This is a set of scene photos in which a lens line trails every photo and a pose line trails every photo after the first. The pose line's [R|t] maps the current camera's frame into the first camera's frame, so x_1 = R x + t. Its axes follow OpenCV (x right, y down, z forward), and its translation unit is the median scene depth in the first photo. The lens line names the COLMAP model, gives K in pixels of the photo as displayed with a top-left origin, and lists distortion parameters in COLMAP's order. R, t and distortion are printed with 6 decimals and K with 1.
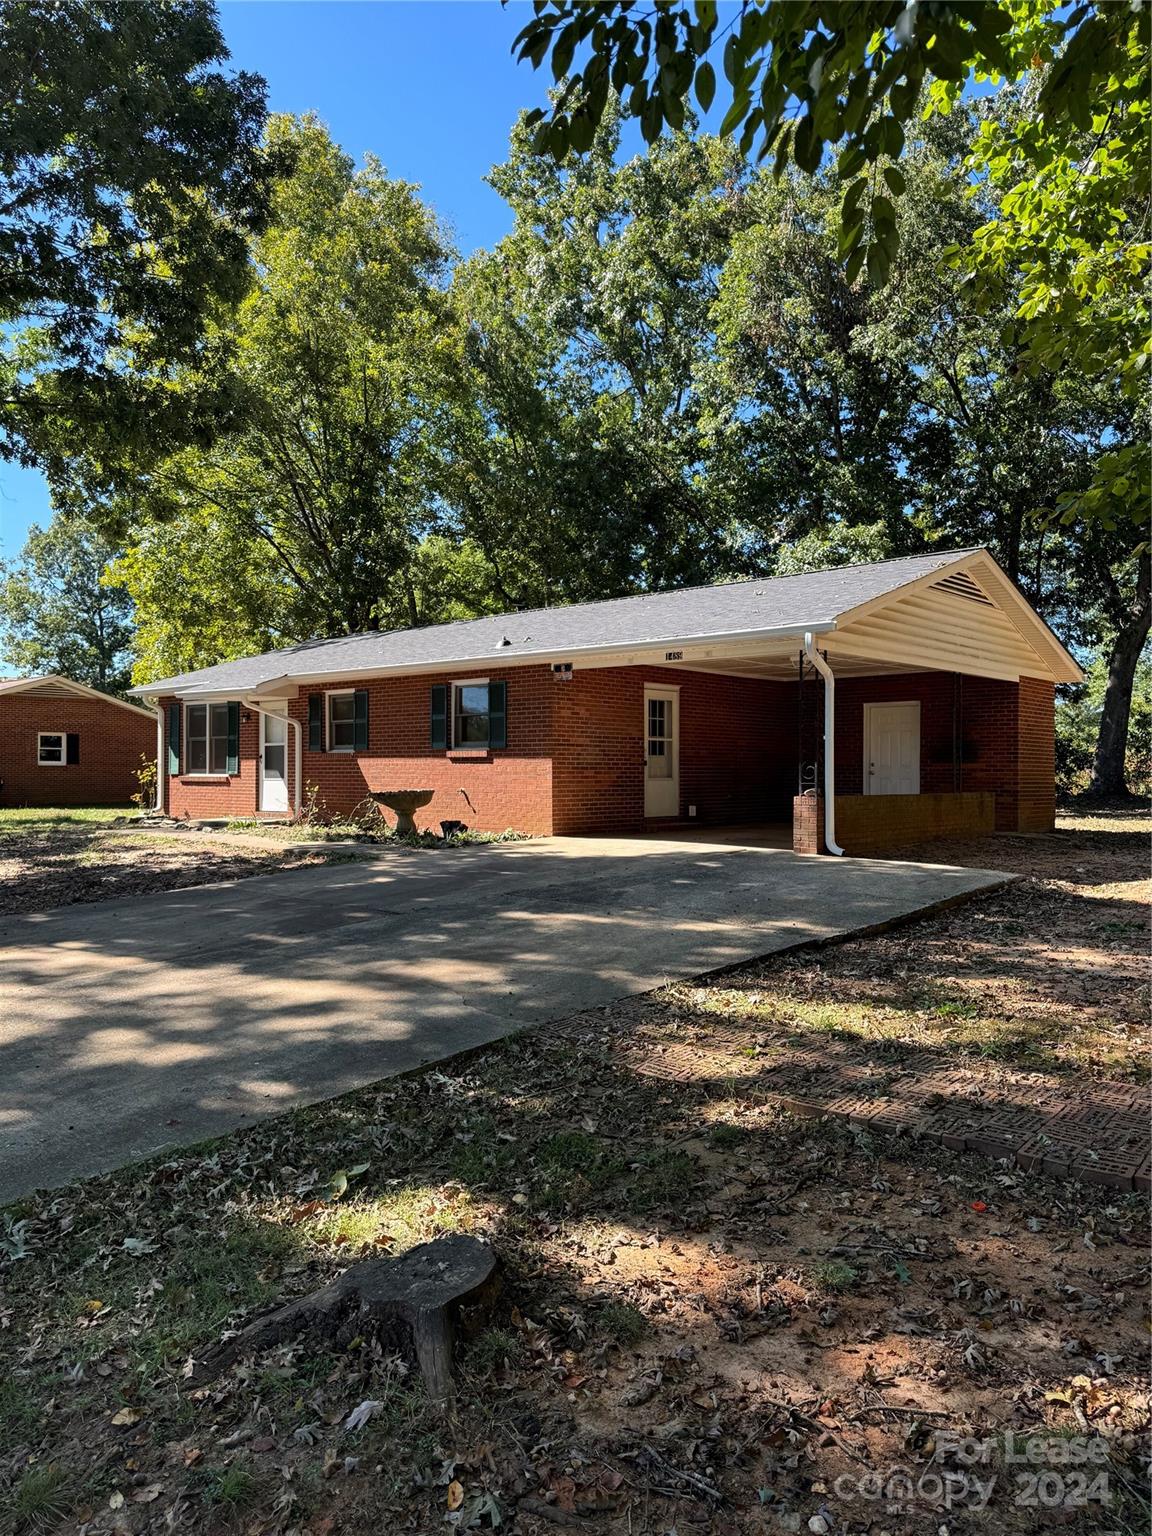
lens RADIAL K [[1041.1, 0, 576.0], [0, 1041.1, 768.0], [0, 0, 1]] dist [0.149844, -0.169474]
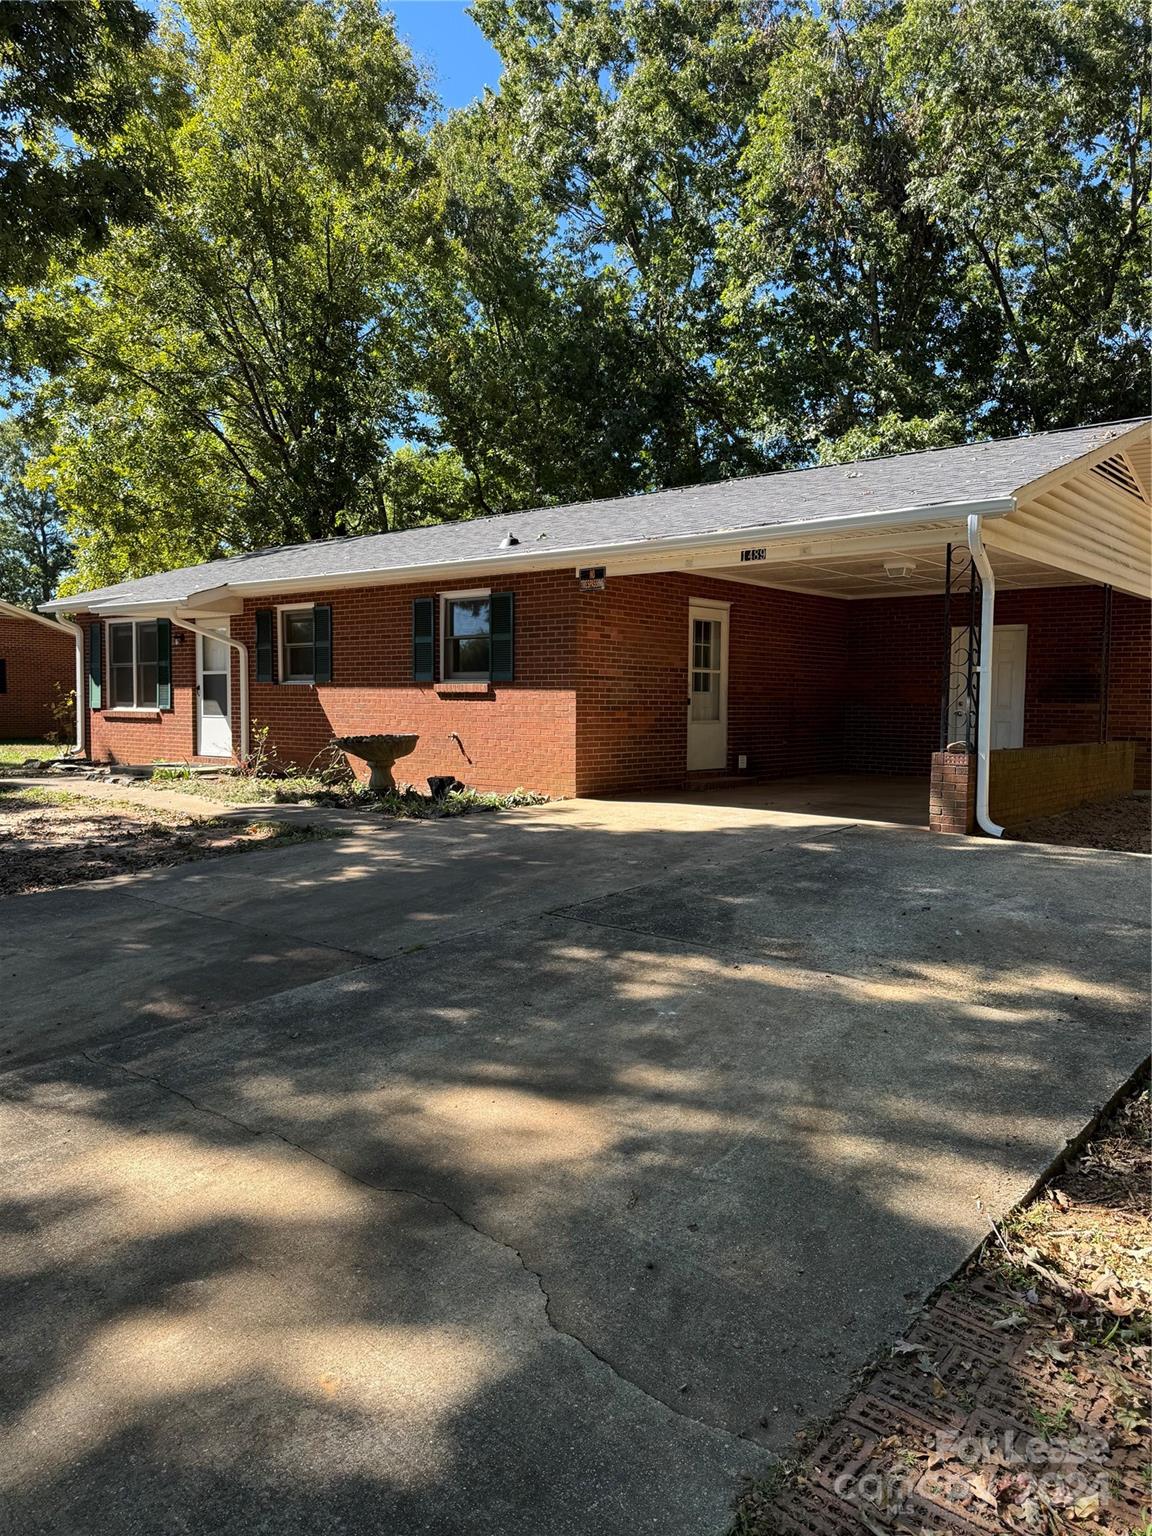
lens RADIAL K [[1061.7, 0, 574.1], [0, 1061.7, 755.9], [0, 0, 1]] dist [0.084841, -0.062978]
pose [[0.999684, 0.006053, 0.024402, -0.030648], [-0.007340, 0.998566, 0.053037, -0.004299], [-0.024046, -0.053200, 0.998294, 0.165194]]
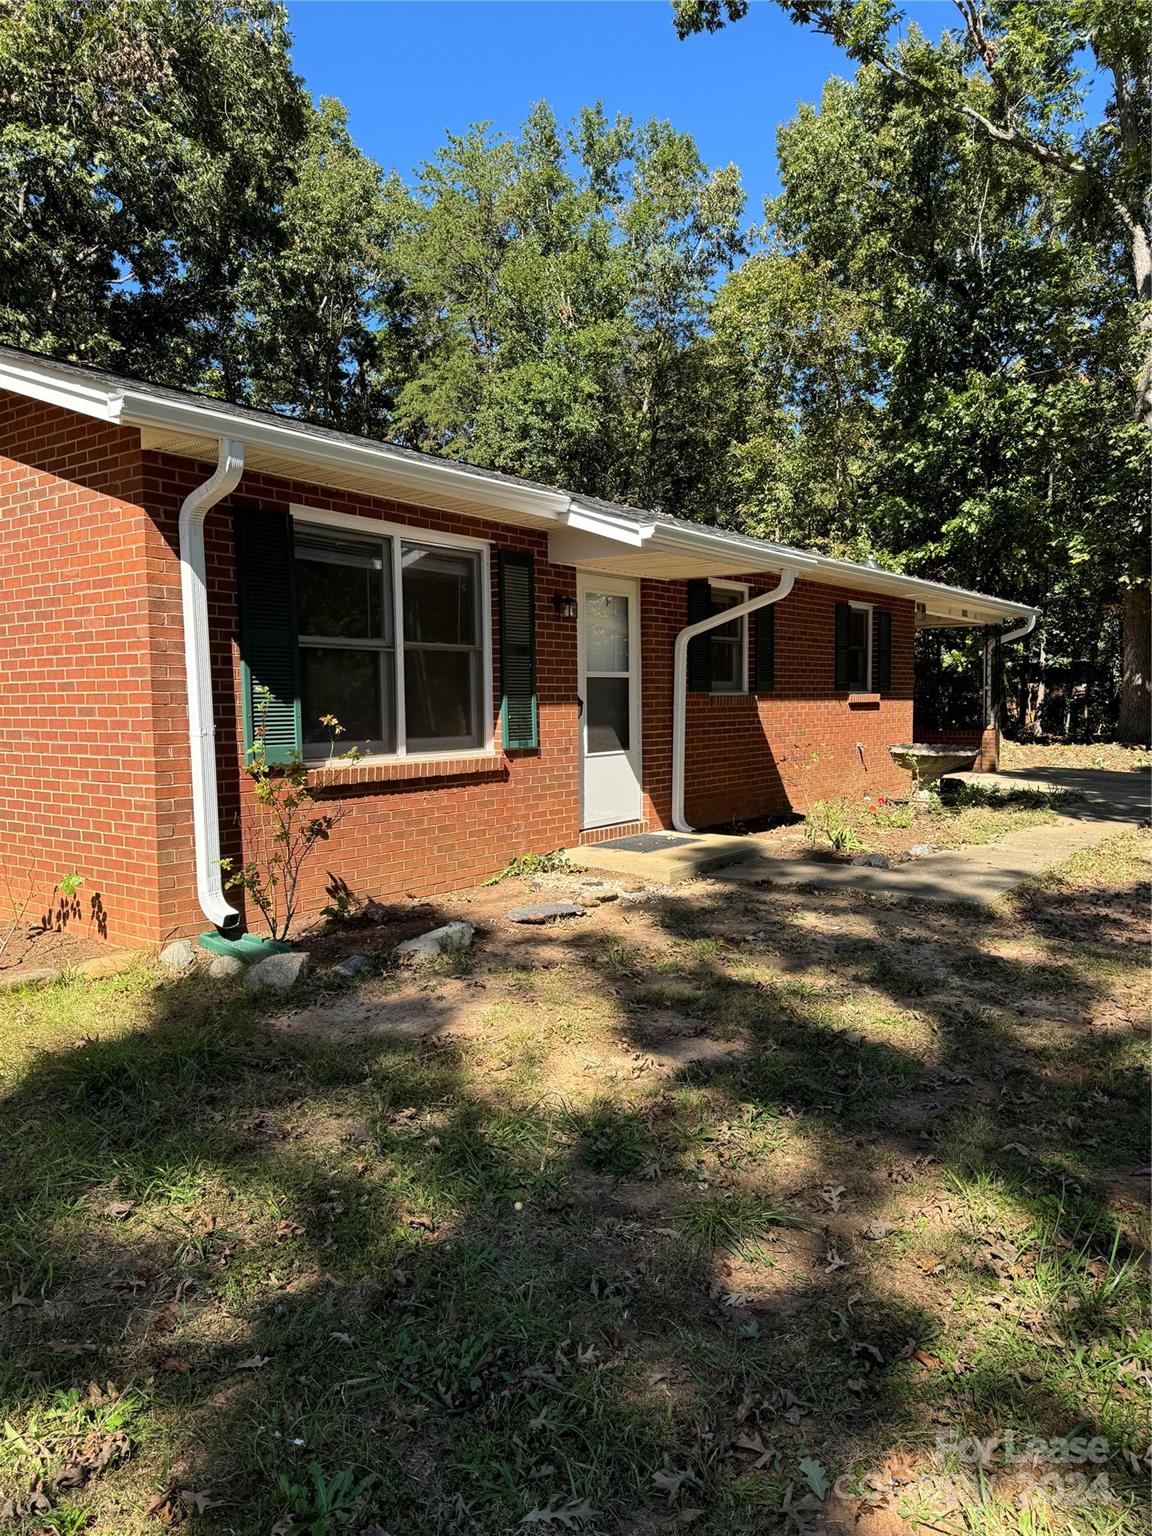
lens RADIAL K [[1091.1, 0, 543.3], [0, 1091.1, 772.0], [0, 0, 1]] dist [0.167211, -0.199950]
pose [[-0.080316, -0.063387, 0.994752, -0.701578], [0.009079, 0.997888, 0.064320, -0.010846], [-0.996728, 0.014198, -0.079571, 1.002889]]
